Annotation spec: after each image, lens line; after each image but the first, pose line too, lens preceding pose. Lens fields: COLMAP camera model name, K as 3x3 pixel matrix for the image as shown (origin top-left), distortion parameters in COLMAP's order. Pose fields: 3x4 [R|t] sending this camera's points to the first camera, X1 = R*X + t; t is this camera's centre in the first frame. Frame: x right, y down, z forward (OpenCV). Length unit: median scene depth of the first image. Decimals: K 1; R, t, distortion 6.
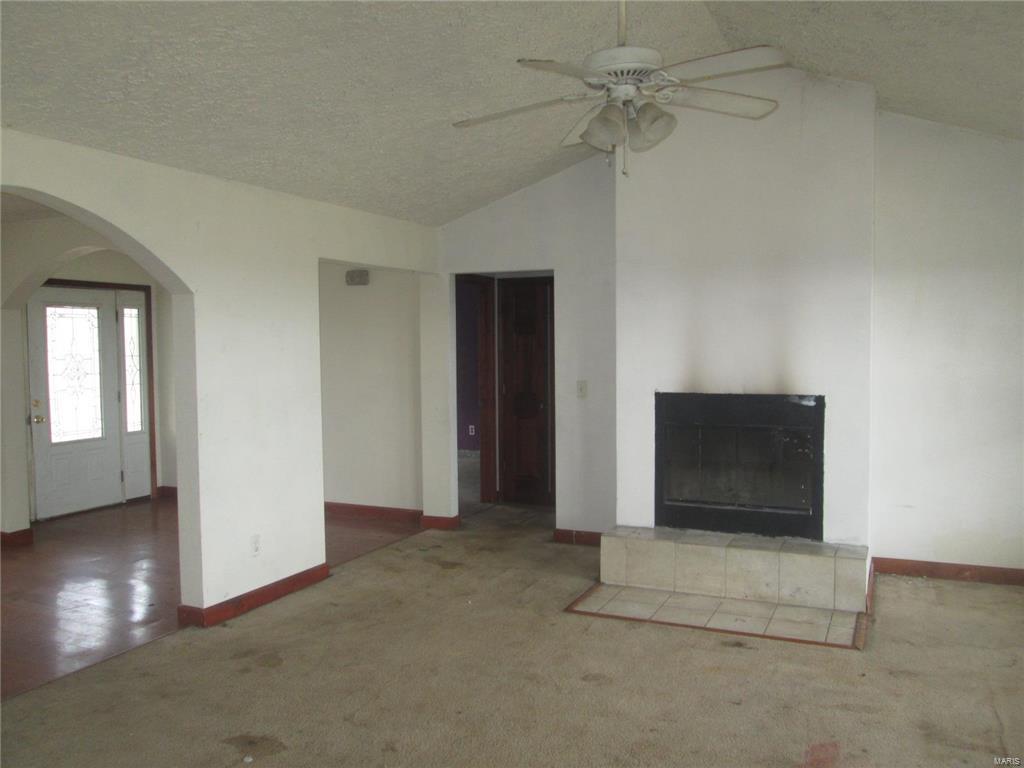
lens RADIAL K [[855.3, 0, 512.0], [0, 855.3, 384.0], [0, 0, 1]] dist [-0.044893, 0.010702]
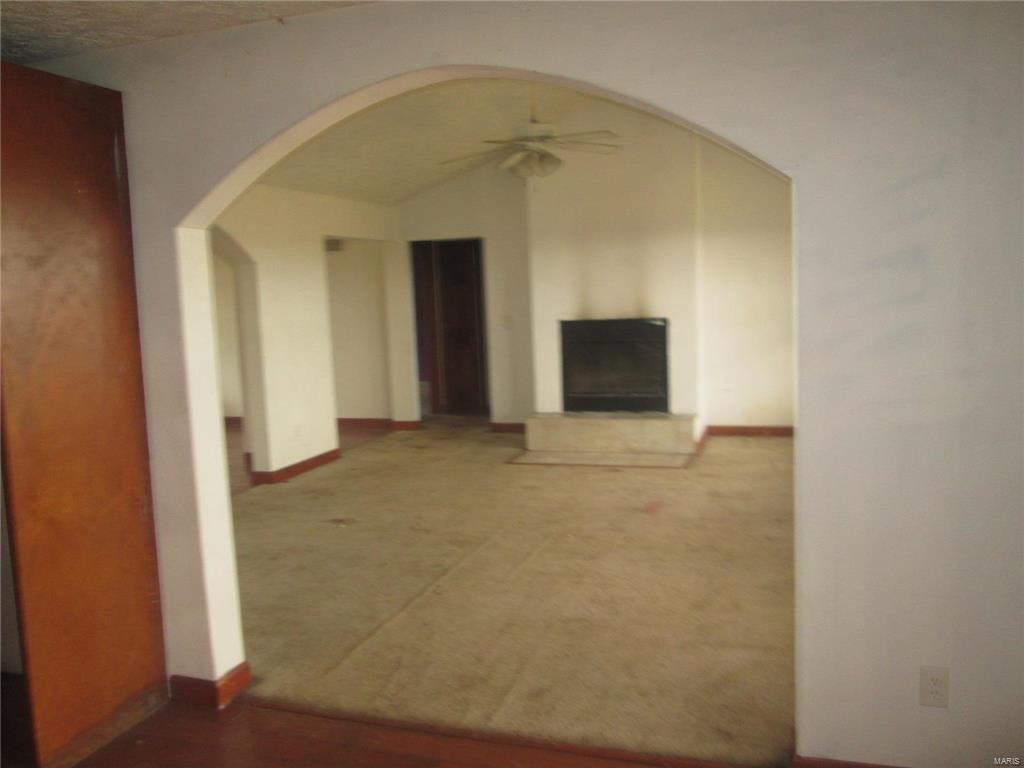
lens RADIAL K [[855.3, 0, 512.0], [0, 855.3, 384.0], [0, 0, 1]] dist [-0.044893, 0.010702]
pose [[0.993334, -0.042888, 0.106995, -0.079481], [0.036658, 0.997554, 0.059522, 0.028894], [-0.109286, -0.055203, 0.992476, -0.483505]]
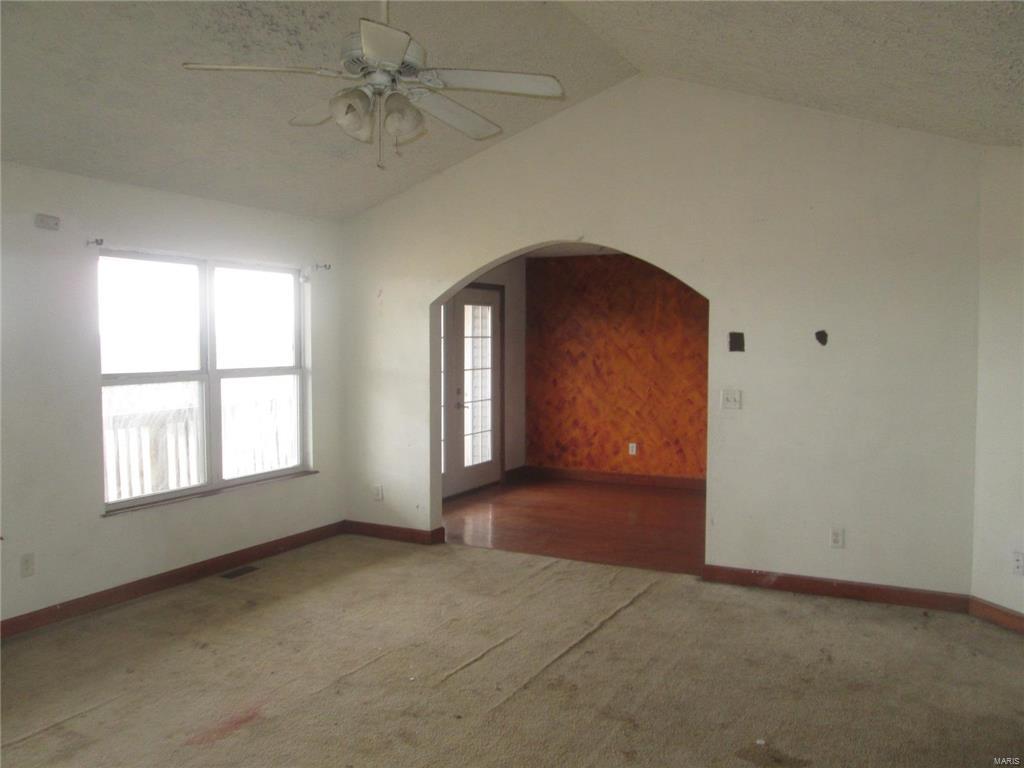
lens RADIAL K [[855.3, 0, 512.0], [0, 855.3, 384.0], [0, 0, 1]] dist [-0.044893, 0.010702]
pose [[-0.998784, 0.014252, 0.047195, -0.037553], [0.019196, 0.994178, 0.106027, -0.066259], [-0.045409, 0.106804, -0.993243, 1.223956]]
